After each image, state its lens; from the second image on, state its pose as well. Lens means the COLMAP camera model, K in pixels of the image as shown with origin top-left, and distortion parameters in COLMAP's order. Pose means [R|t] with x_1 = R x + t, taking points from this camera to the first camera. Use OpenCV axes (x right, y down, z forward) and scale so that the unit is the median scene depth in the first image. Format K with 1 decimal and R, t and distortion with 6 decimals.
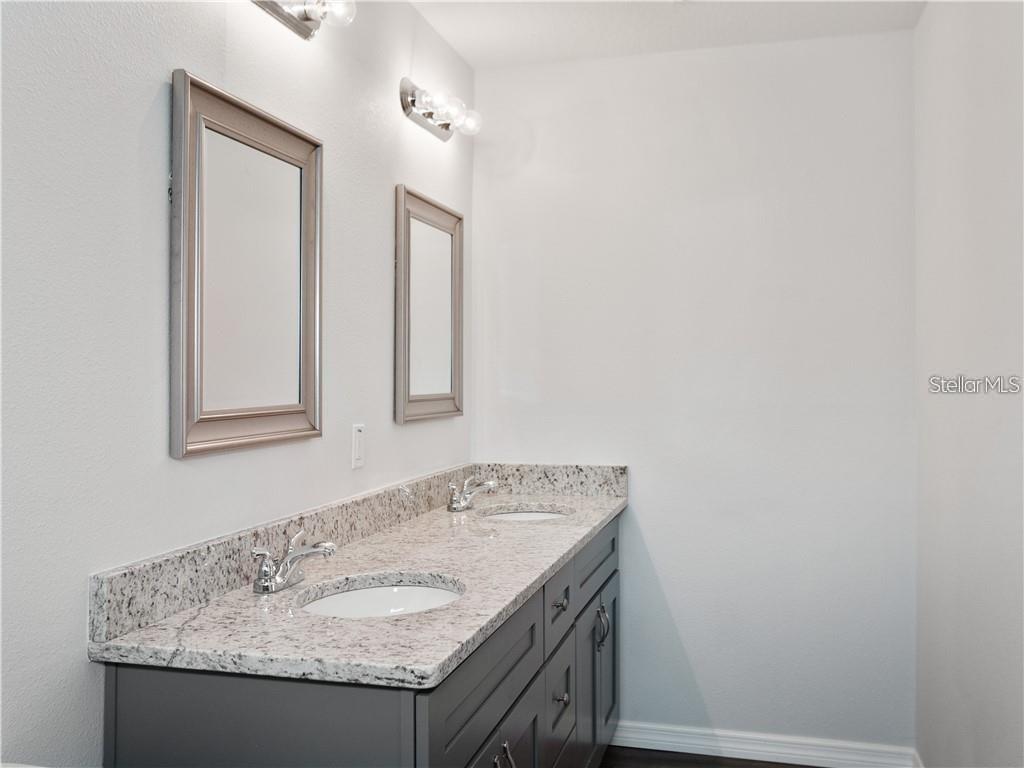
lens RADIAL K [[936.4, 0, 511.5], [0, 936.4, 354.1], [0, 0, 1]] dist [-0.011316, -0.003099]
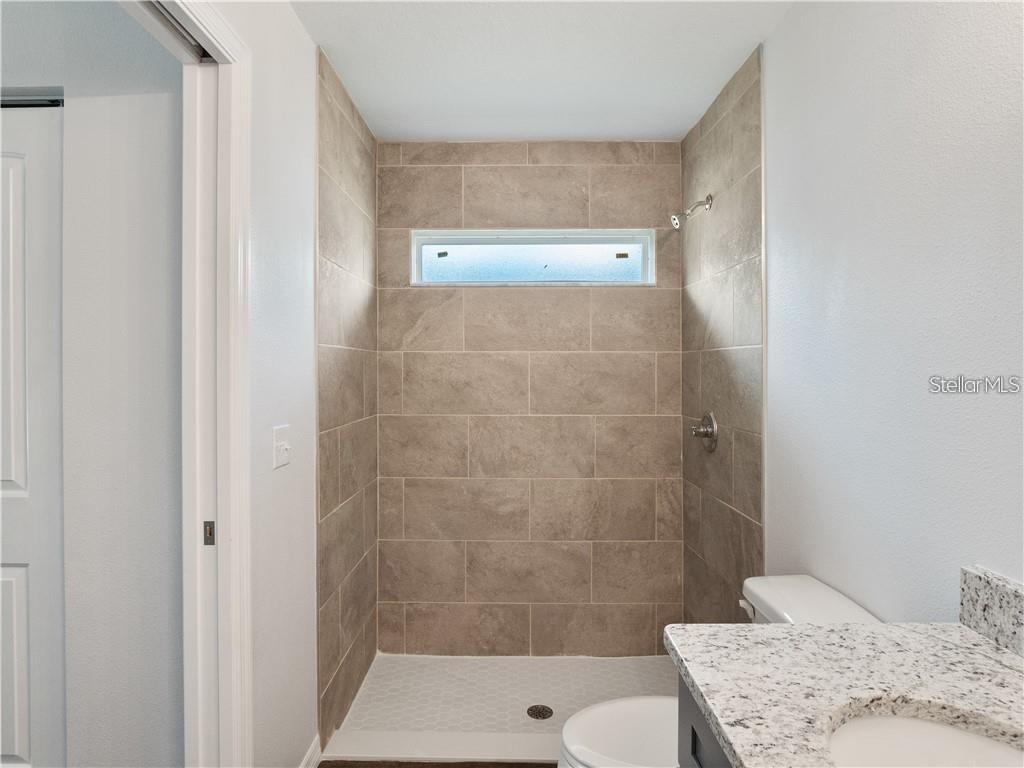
lens RADIAL K [[602.1, 0, 505.4], [0, 602.1, 384.4], [0, 0, 1]] dist [-0.031305, 0.012996]
pose [[-0.971111, 0.005247, -0.238569, 0.242986], [0.006920, 0.999957, -0.006174, 0.013055], [0.238527, -0.007646, -0.971106, 1.353080]]
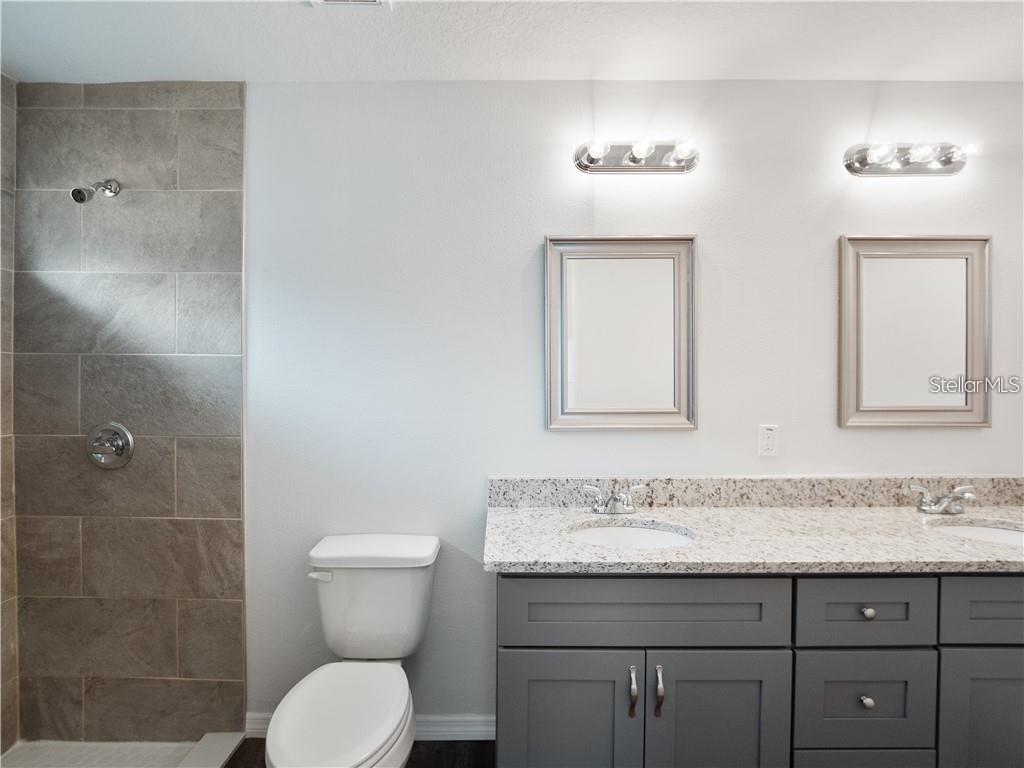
lens RADIAL K [[508.4, 0, 502.1], [0, 508.4, 385.5], [0, 0, 1]] dist [-0.021806, 0.009467]
pose [[0.247799, 0.010111, -0.968759, 0.661177], [0.022730, 0.999610, 0.016247, -0.006500], [0.968545, -0.026045, 0.247473, 0.628297]]
